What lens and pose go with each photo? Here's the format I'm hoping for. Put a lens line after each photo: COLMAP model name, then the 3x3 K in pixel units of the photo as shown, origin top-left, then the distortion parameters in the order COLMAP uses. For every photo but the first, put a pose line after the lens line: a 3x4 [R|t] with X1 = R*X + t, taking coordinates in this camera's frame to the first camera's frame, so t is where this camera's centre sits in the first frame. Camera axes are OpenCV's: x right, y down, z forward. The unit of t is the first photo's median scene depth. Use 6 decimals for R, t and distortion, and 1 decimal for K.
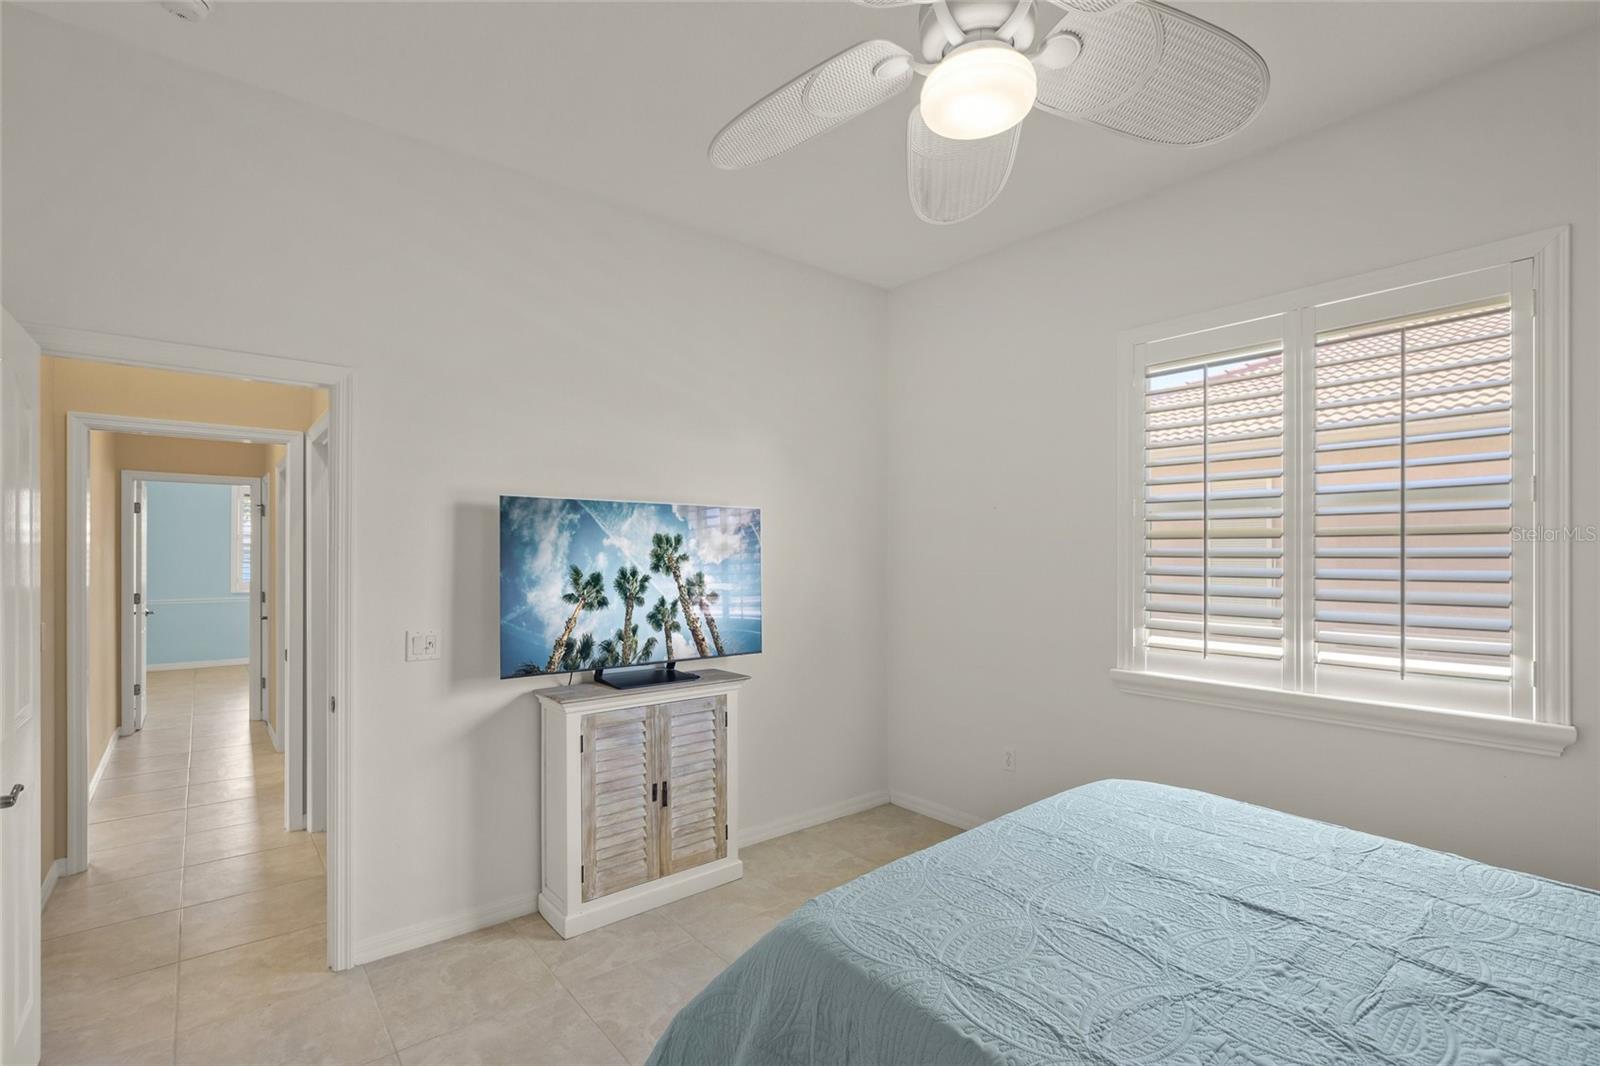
lens RADIAL K [[731.1, 0, 797.3], [0, 731.1, 573.5], [0, 0, 1]] dist [0.000637, 0.000056]
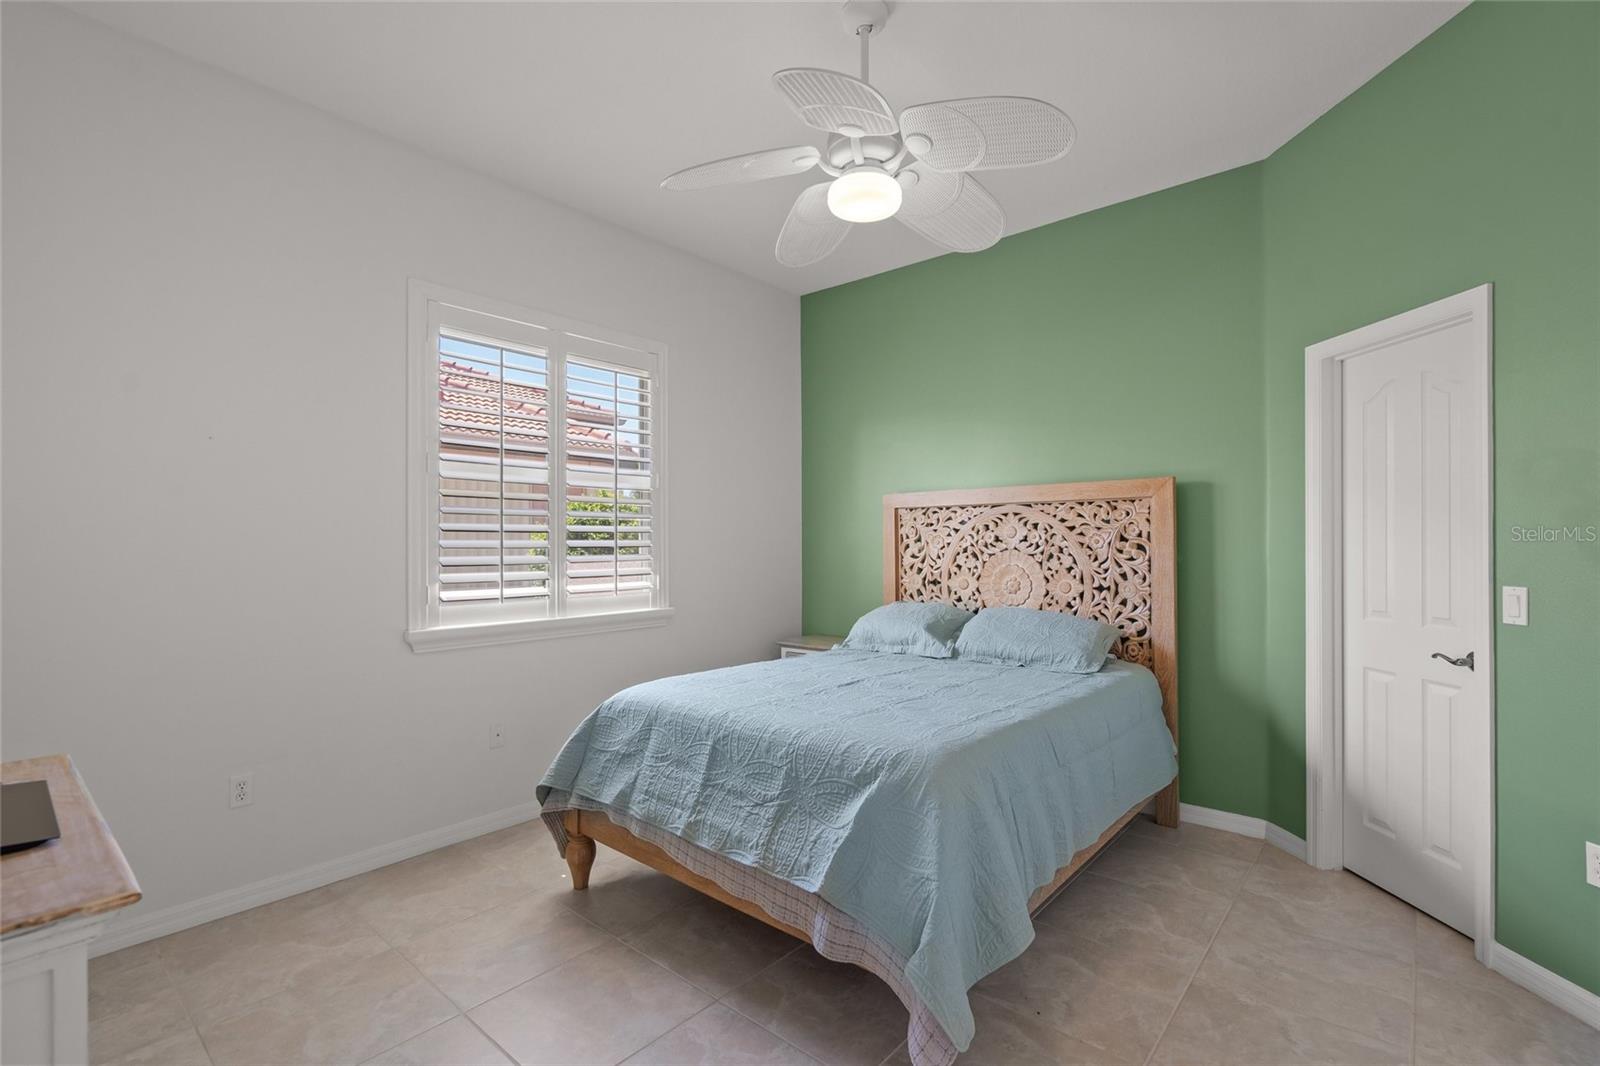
lens RADIAL K [[704.3, 0, 800.0], [0, 704.3, 533.0], [0, 0, 1]] dist [0.000058, -0.000033]
pose [[-0.177844, -0.017250, 0.983908, -0.586300], [-0.002163, 0.999851, 0.017139, -0.013984], [-0.984056, 0.000920, -0.177855, 0.705212]]
